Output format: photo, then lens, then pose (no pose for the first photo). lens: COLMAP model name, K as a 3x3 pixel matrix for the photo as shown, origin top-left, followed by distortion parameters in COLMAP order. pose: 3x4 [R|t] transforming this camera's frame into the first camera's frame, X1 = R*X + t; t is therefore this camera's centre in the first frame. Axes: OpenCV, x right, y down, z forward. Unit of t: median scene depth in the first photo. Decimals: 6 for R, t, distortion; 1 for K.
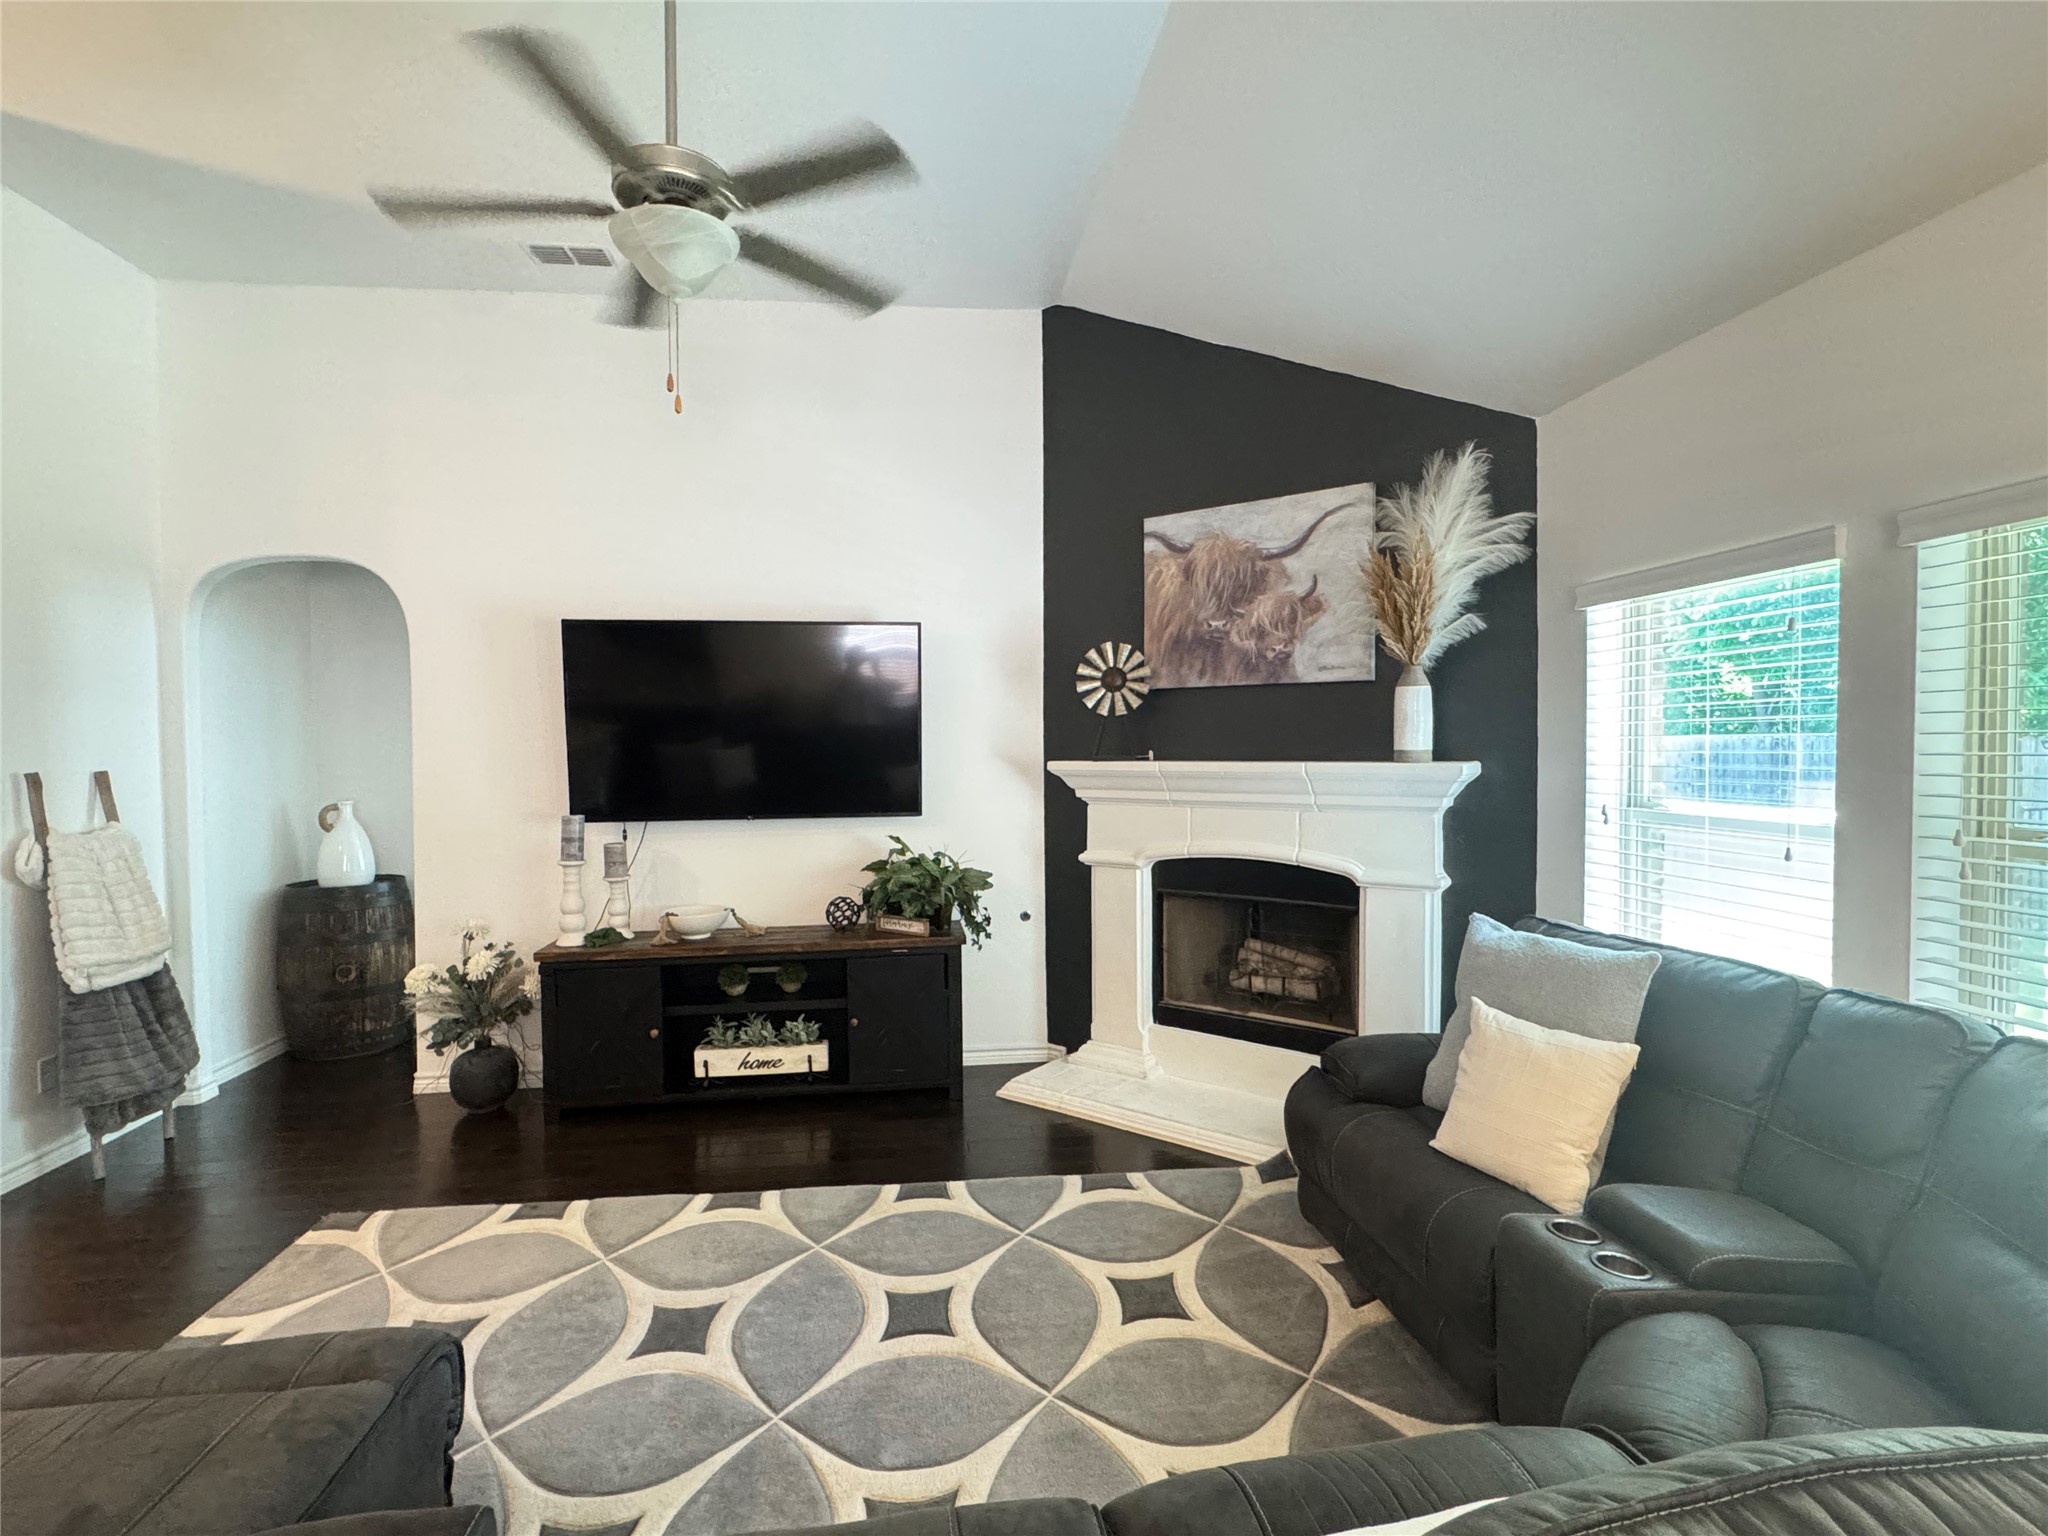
lens RADIAL K [[1008.0, 0, 1027.3], [0, 1008.0, 761.6], [0, 0, 1]] dist [-0.003233, -0.000841]
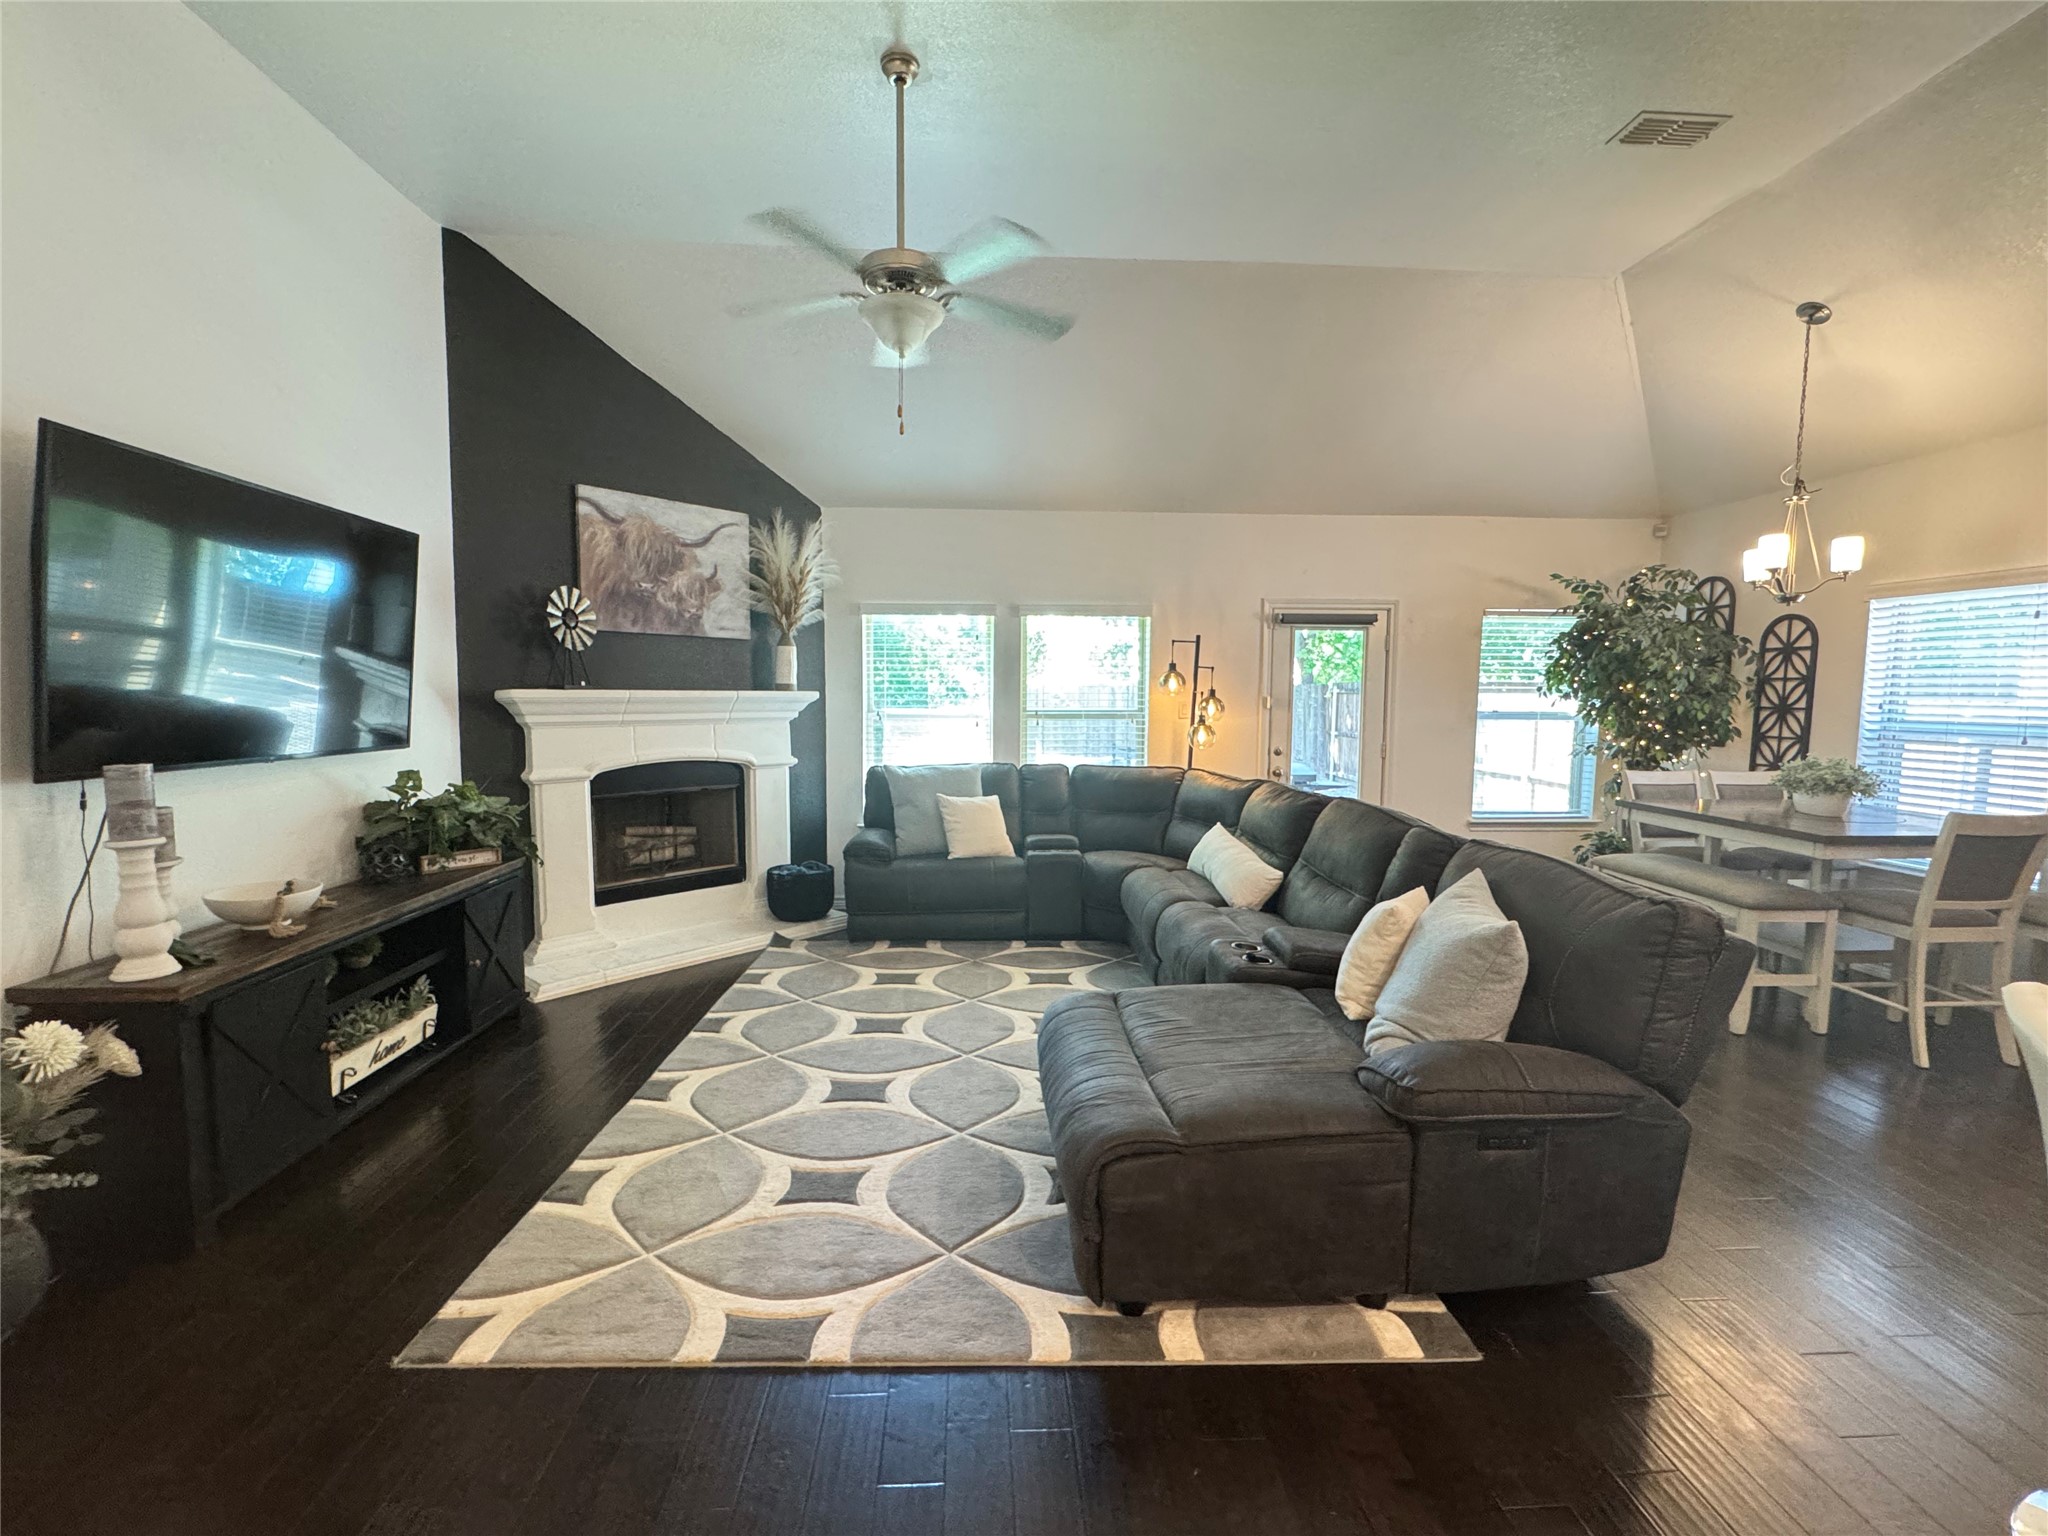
lens RADIAL K [[894.5, 0, 1024.0], [0, 894.5, 768.0], [0, 0, 1]] dist [0.000333, 0.000007]
pose [[0.060393, -0.069848, 0.995728, -0.962823], [0.018254, 0.997459, 0.068862, 0.029248], [-0.998008, 0.014017, 0.061515, 0.440377]]
